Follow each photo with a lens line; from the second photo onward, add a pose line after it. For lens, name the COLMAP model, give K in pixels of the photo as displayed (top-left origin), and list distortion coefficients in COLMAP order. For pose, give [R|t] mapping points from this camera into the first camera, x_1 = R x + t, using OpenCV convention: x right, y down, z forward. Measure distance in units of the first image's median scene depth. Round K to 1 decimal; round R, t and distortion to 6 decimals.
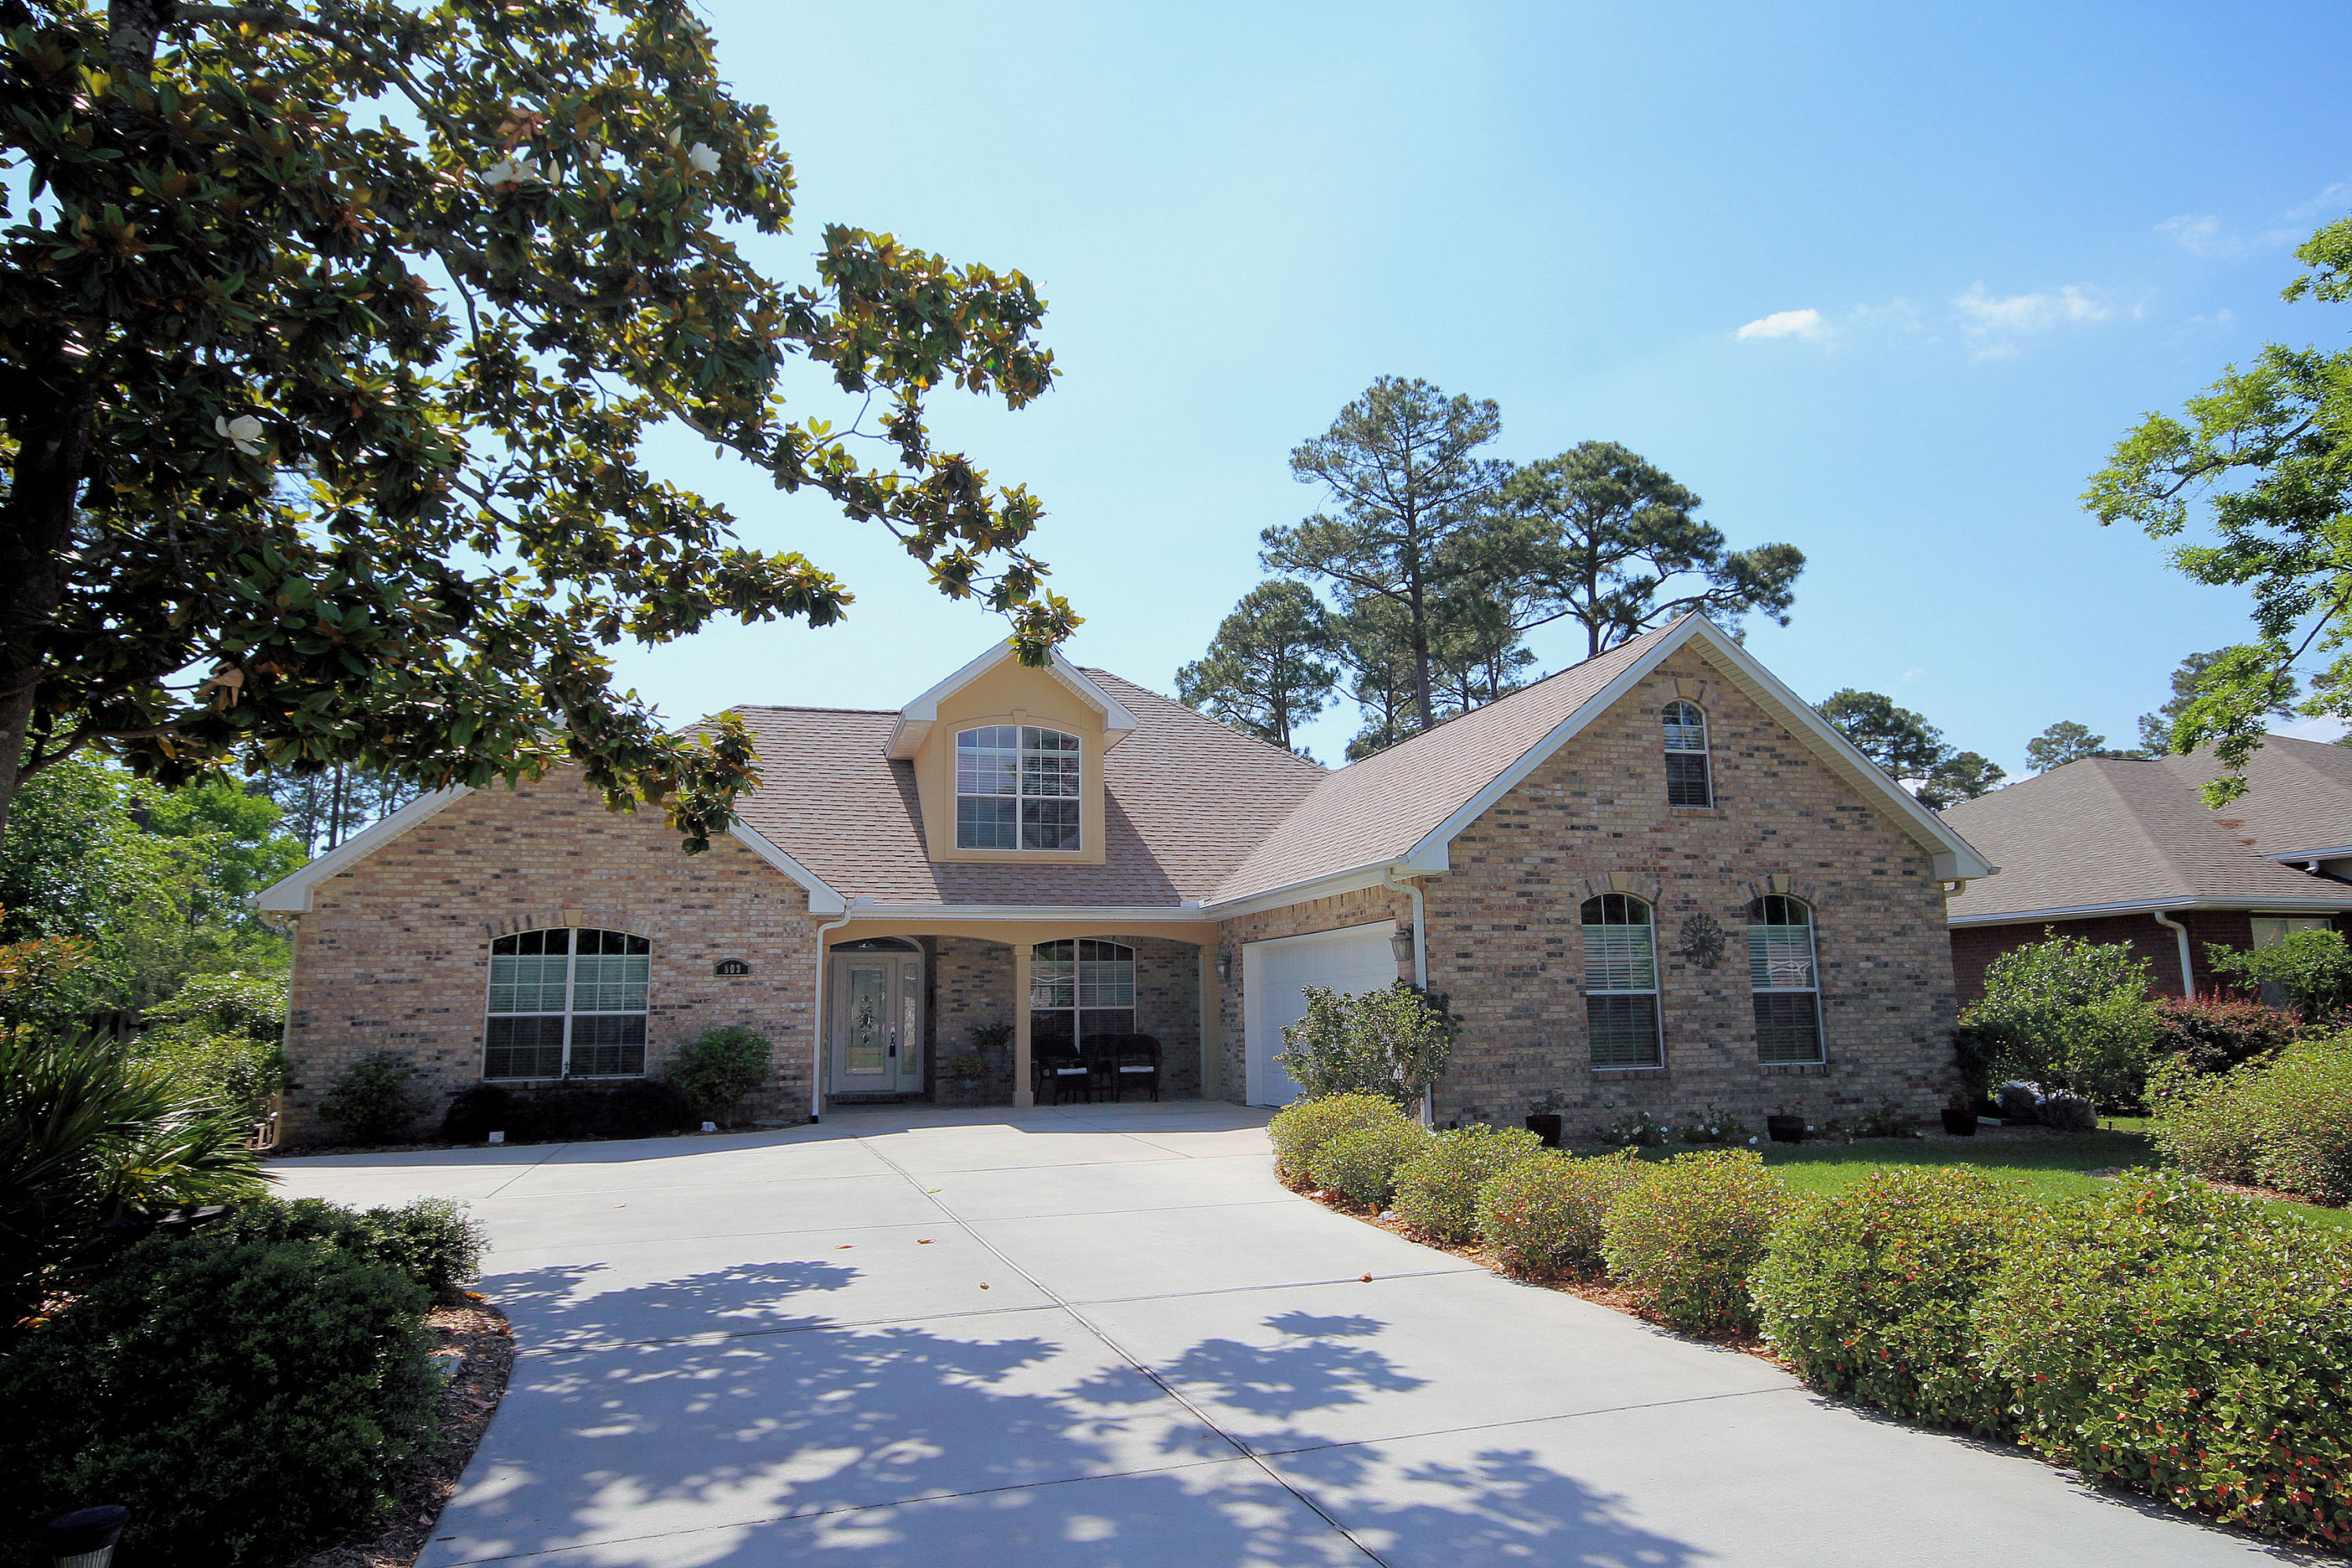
lens RADIAL K [[1415.9, 0, 1176.0], [0, 1415.9, 784.0], [0, 0, 1]] dist [-0.004587, 0.018227]
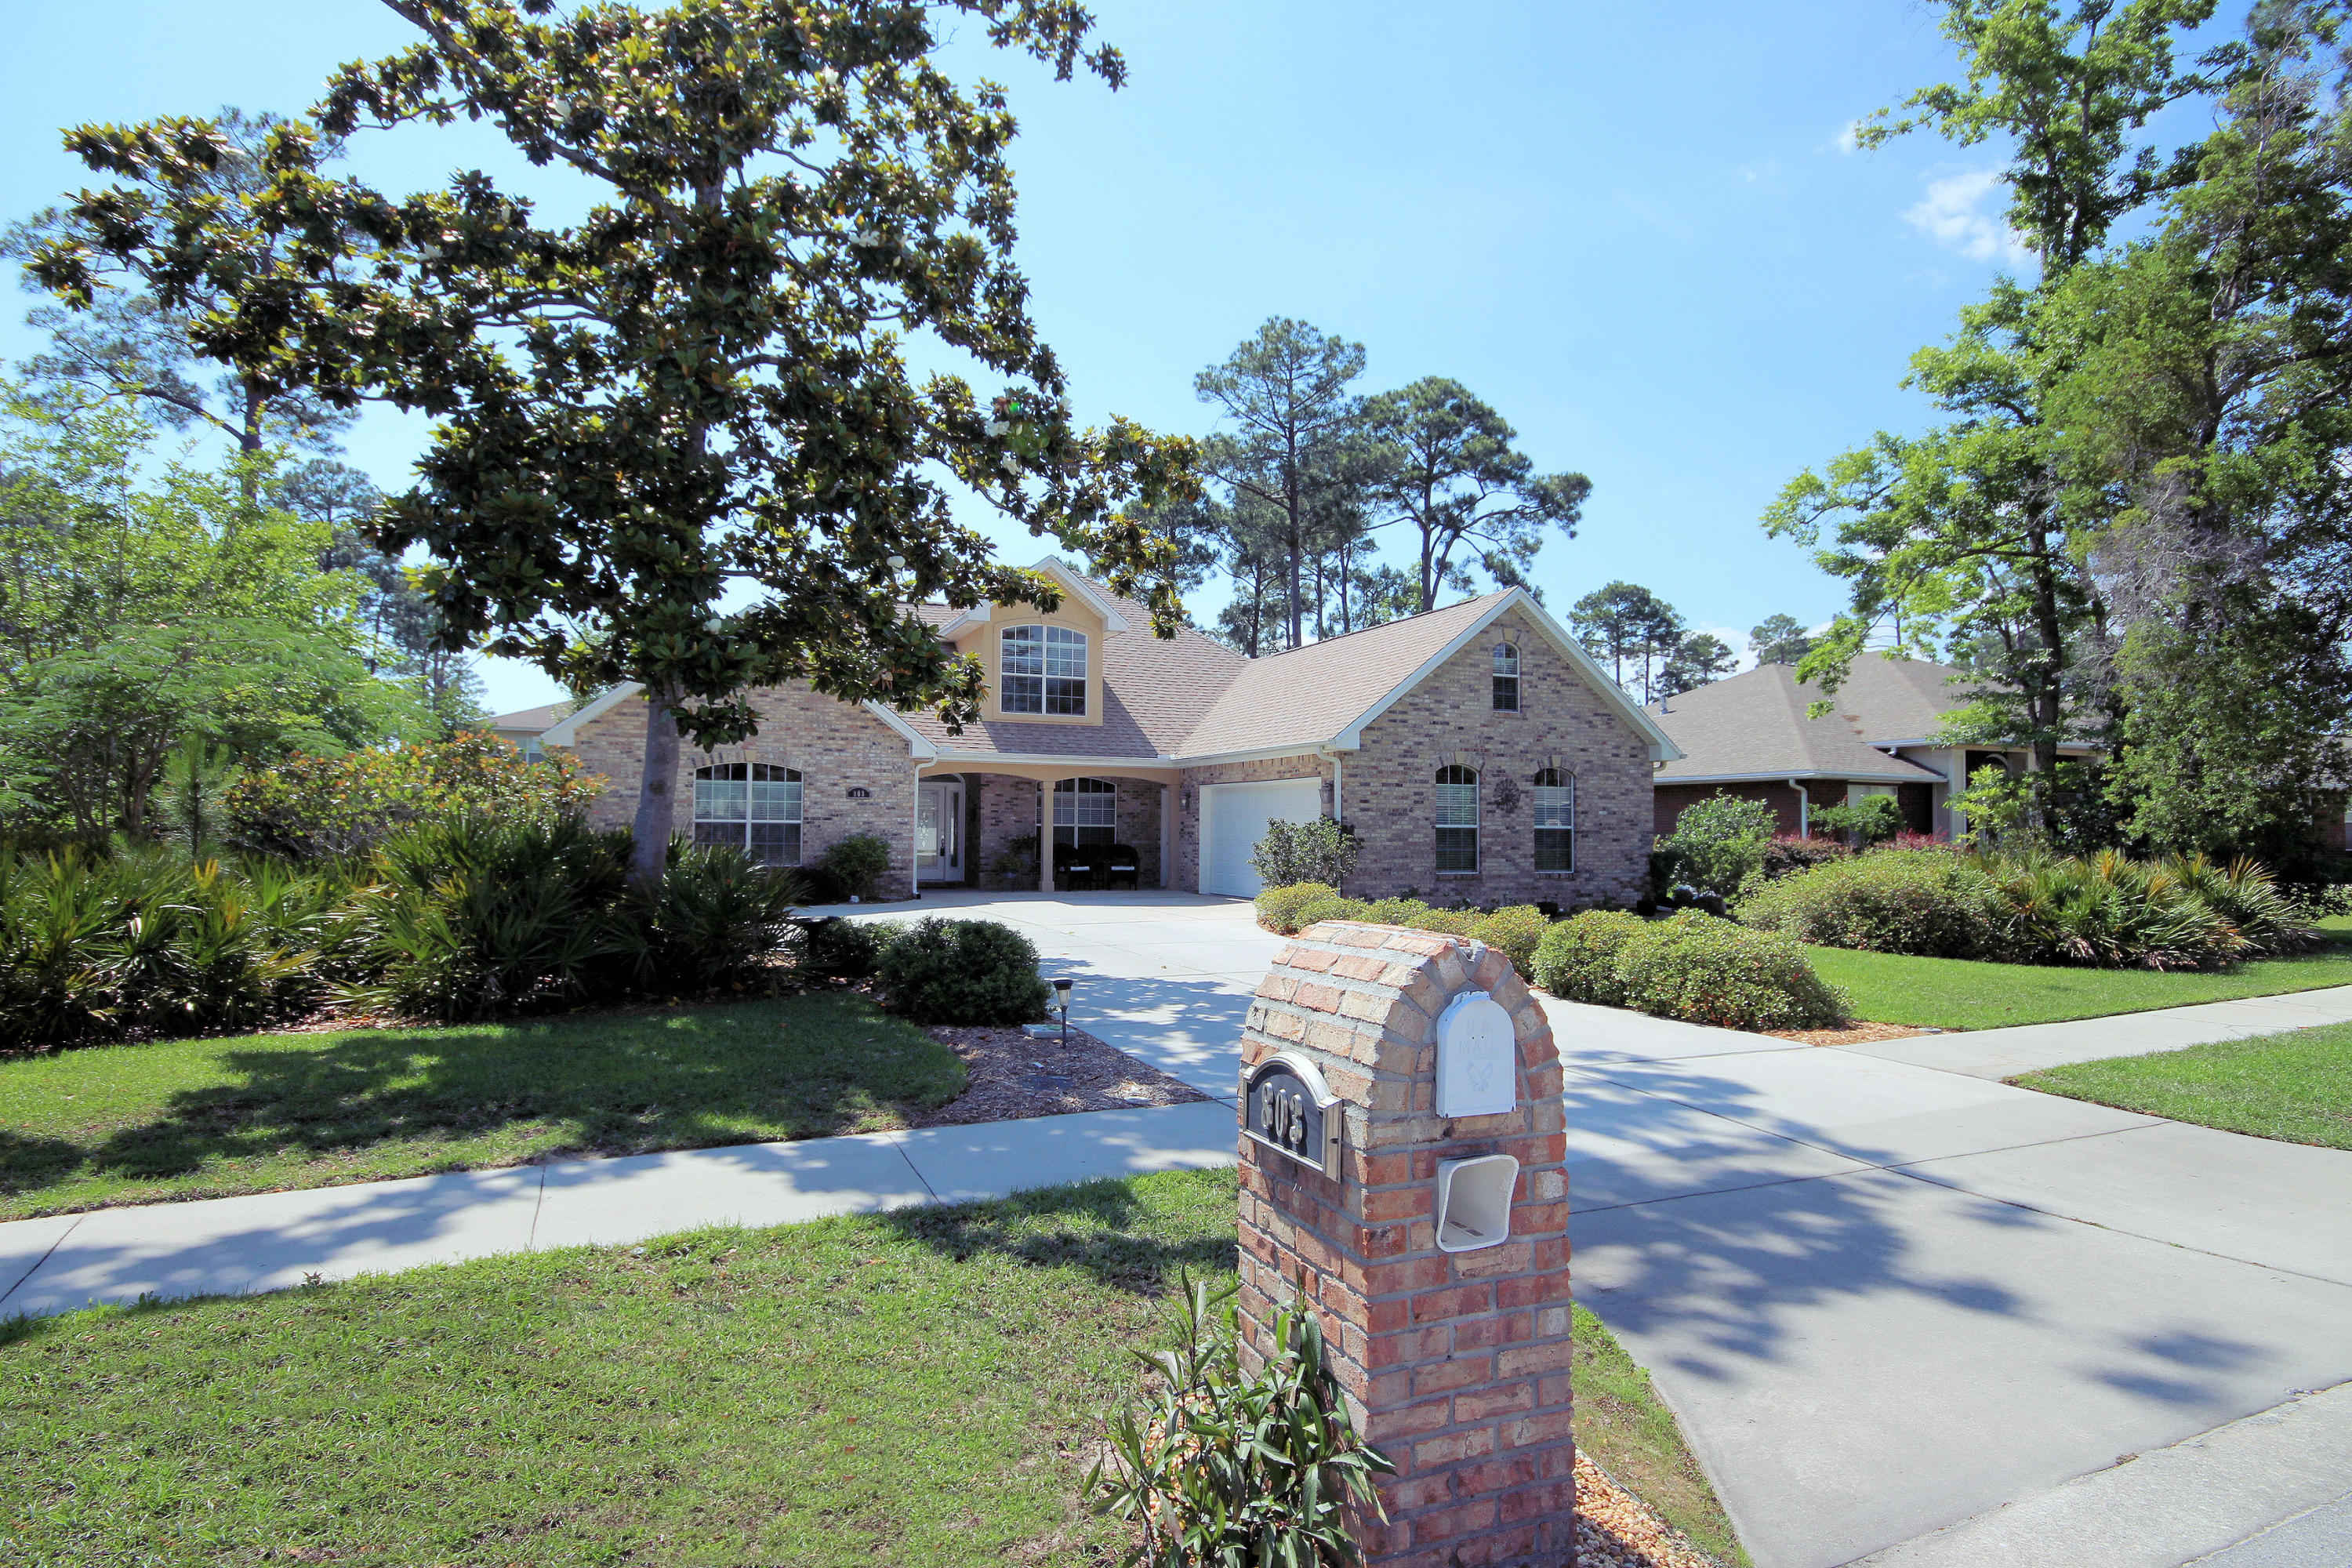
lens RADIAL K [[1244.9, 0, 1176.0], [0, 1244.9, 784.0], [0, 0, 1]] dist [-0.067332, 0.112325]
pose [[0.993661, 0.028946, 0.108631, -0.045258], [-0.042356, 0.991472, 0.123243, -0.017525], [-0.104138, -0.127063, 0.986413, -0.101647]]
